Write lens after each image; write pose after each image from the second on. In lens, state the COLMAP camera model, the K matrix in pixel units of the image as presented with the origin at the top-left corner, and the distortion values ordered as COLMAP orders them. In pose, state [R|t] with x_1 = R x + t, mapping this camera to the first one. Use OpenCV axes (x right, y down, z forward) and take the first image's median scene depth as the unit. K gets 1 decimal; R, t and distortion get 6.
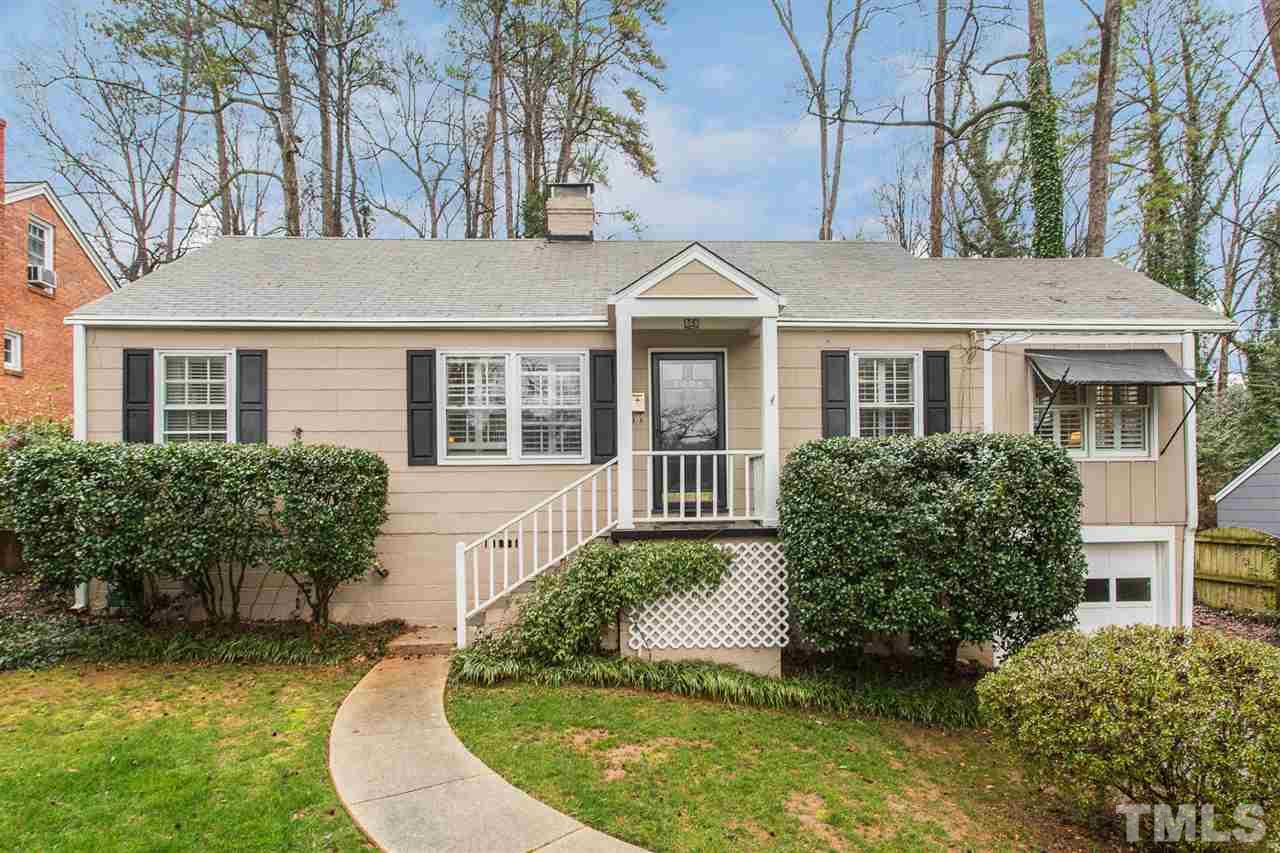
lens RADIAL K [[558.4, 0, 640.0], [0, 558.4, 443.7], [0, 0, 1]] dist [0.000587, 0.000338]
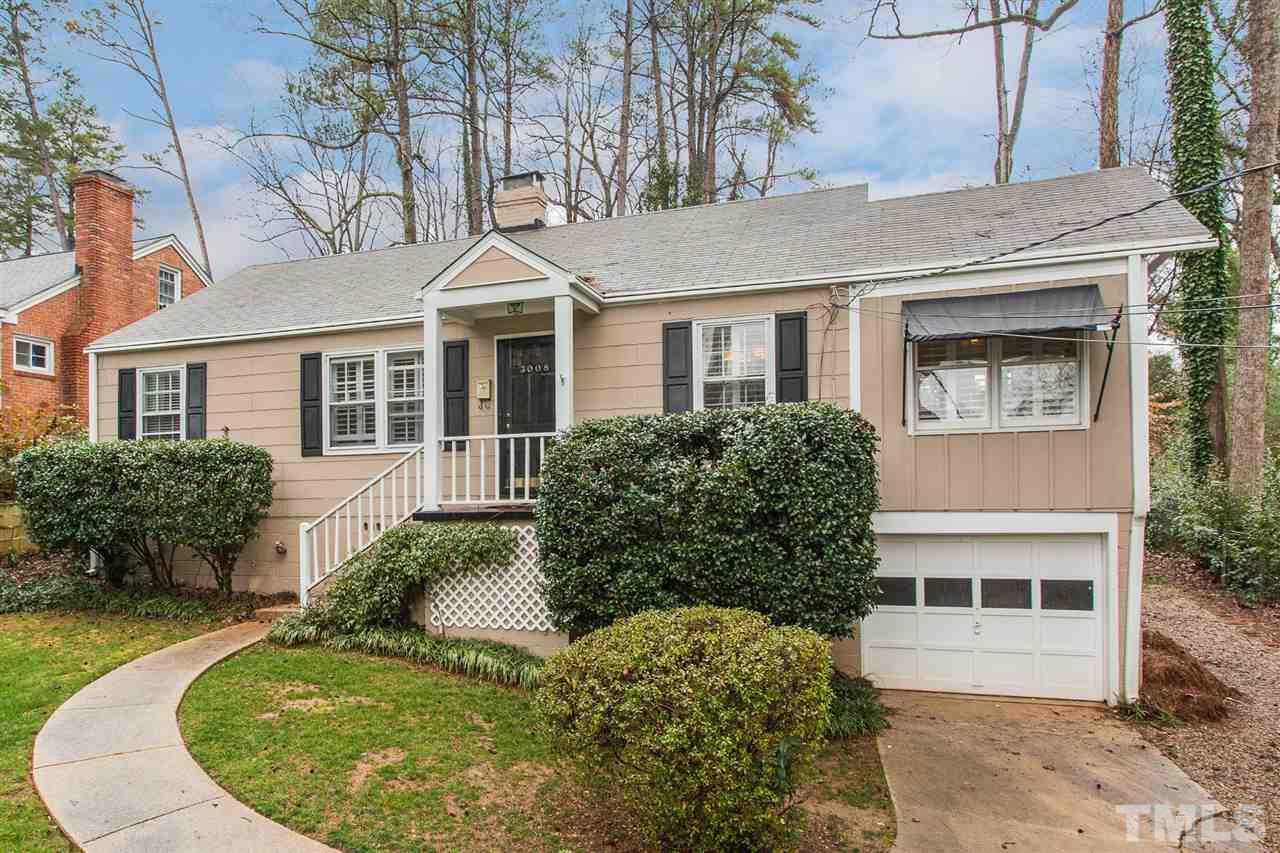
lens RADIAL K [[613.8, 0, 638.9], [0, 613.8, 437.1], [0, 0, 1]] dist [0.000017, 0.001263]
pose [[0.957083, -0.031433, -0.288106, 0.594868], [0.031549, 0.999493, -0.004243, 0.026440], [0.288093, -0.005029, 0.957589, 0.007122]]
